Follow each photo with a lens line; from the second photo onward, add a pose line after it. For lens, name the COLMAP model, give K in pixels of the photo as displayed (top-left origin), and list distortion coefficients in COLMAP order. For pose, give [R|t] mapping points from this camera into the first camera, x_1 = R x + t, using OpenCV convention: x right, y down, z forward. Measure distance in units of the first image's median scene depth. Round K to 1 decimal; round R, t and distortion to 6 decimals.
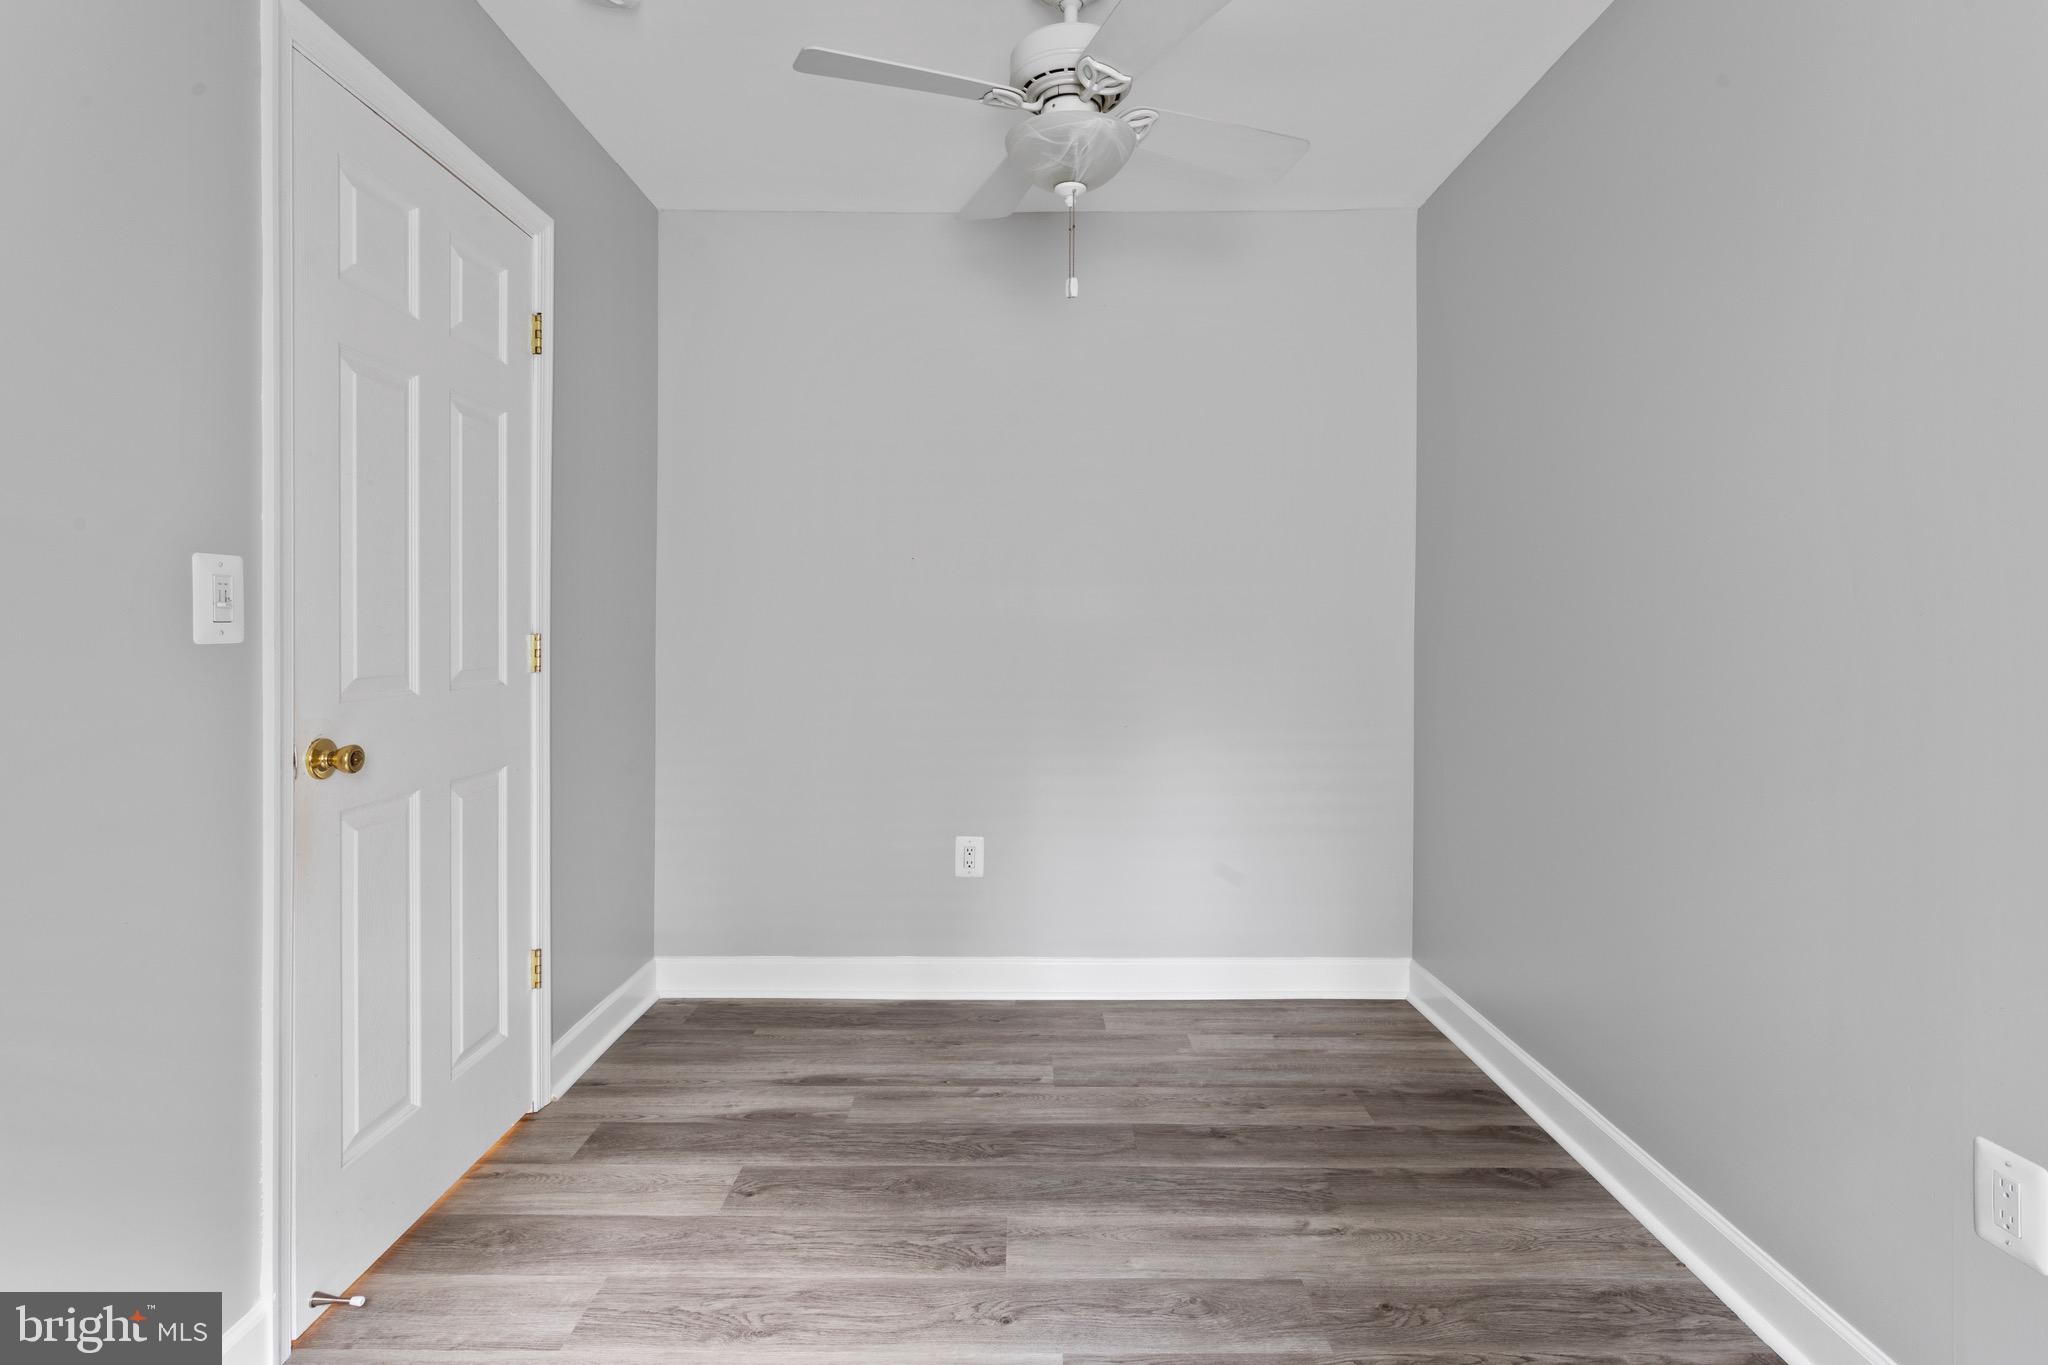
lens RADIAL K [[986.8, 0, 1023.5], [0, 986.8, 630.9], [0, 0, 1]] dist [0.000831, 0.000645]
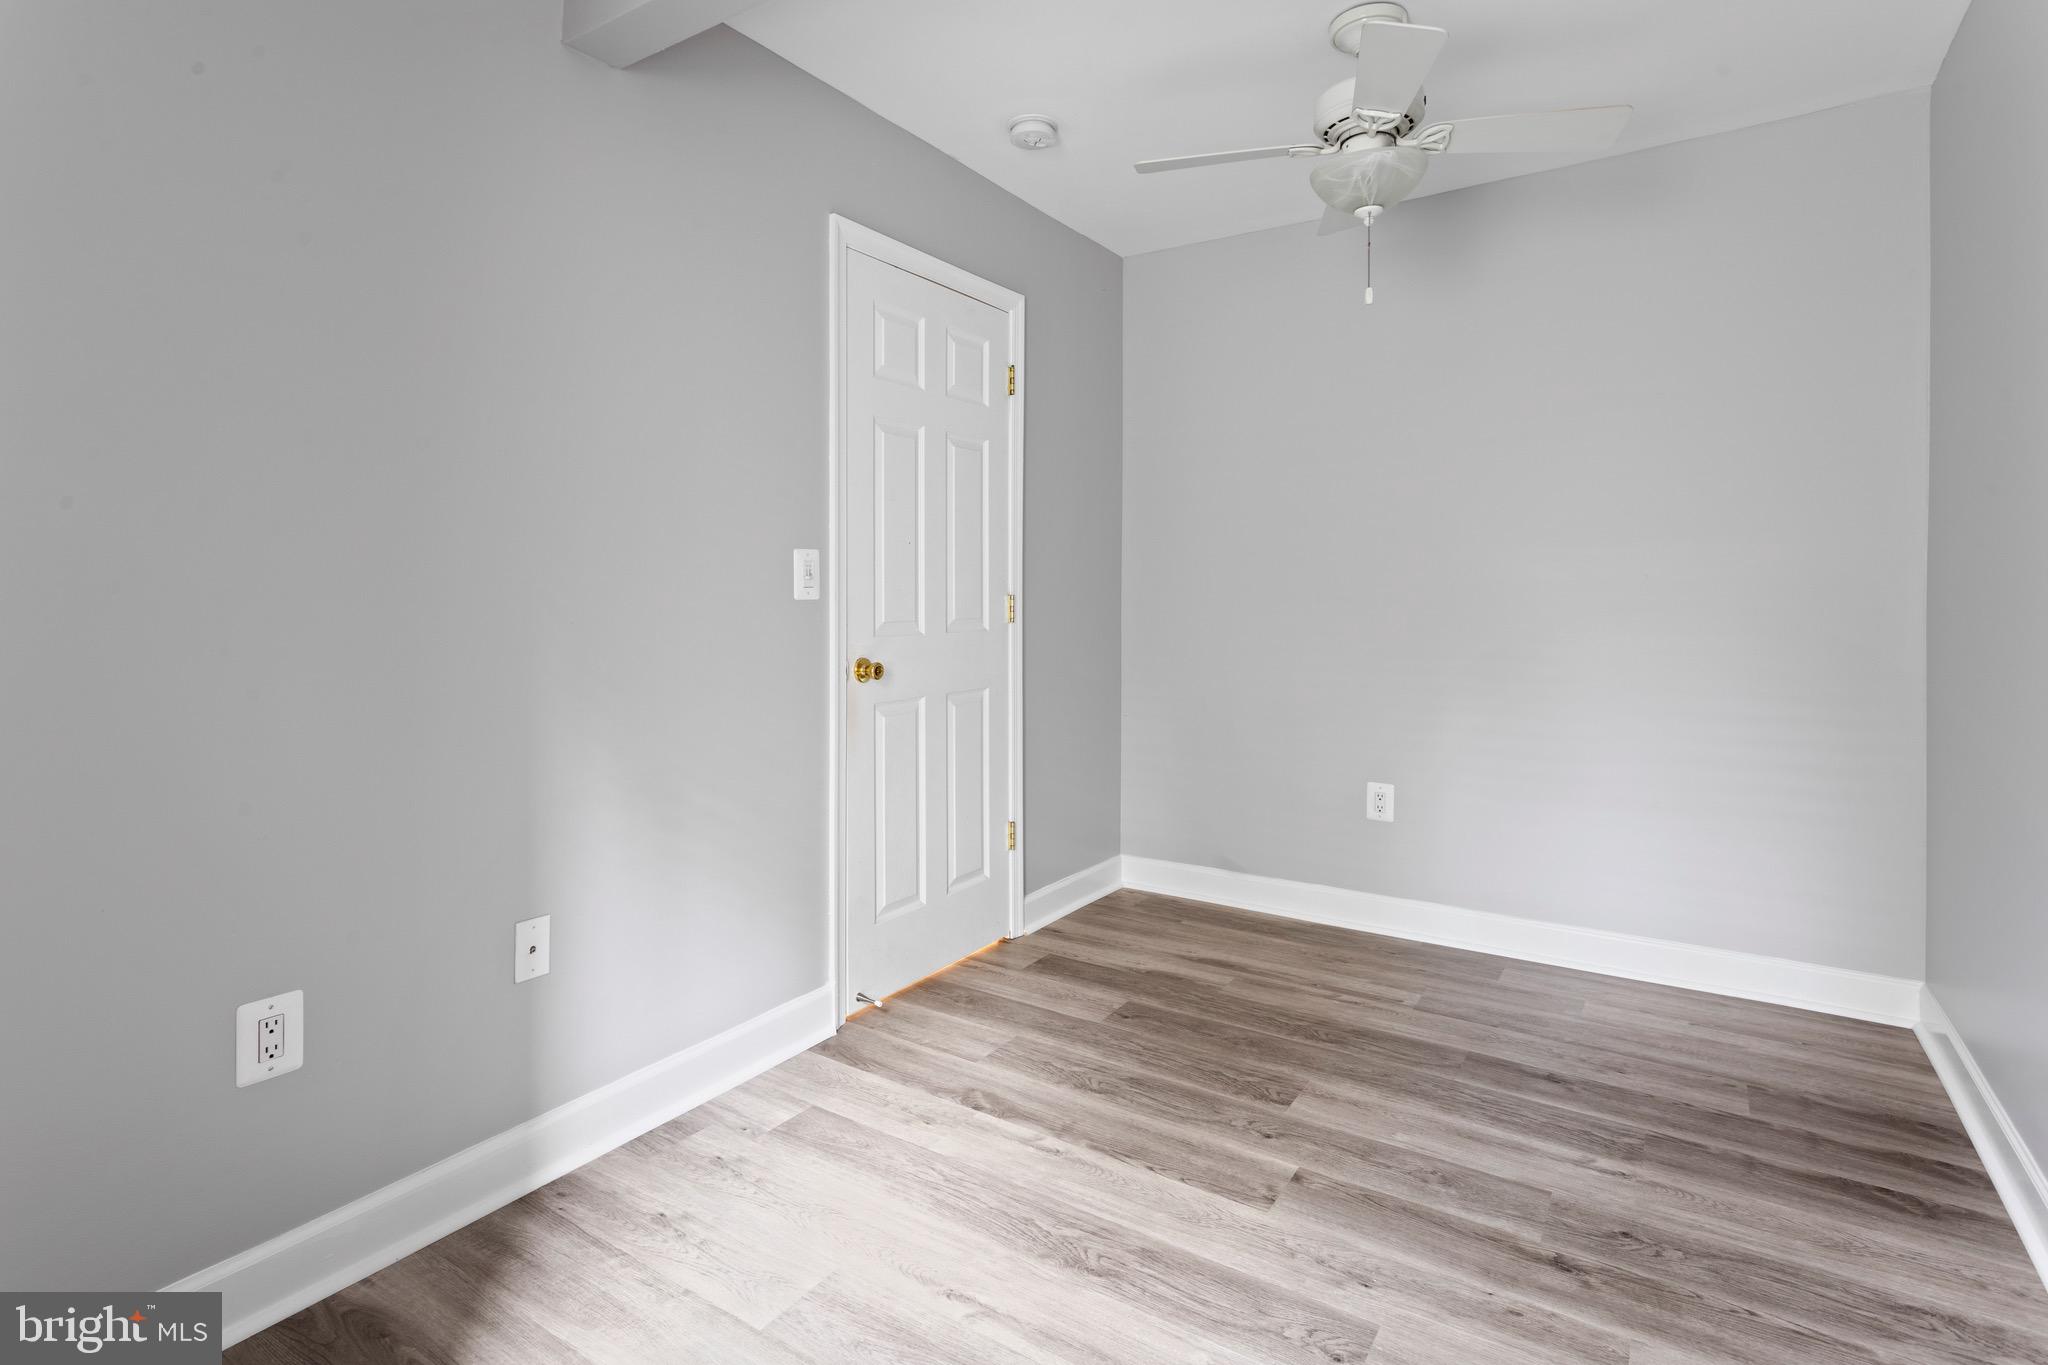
lens RADIAL K [[1006.2, 0, 1030.5], [0, 1006.2, 586.2], [0, 0, 1]] dist [-0.000094, 0.000029]
pose [[0.836939, -0.006574, -0.547256, 0.337846], [0.001623, 0.999953, -0.009529, 0.004377], [0.547293, 0.007086, 0.836911, -0.193383]]
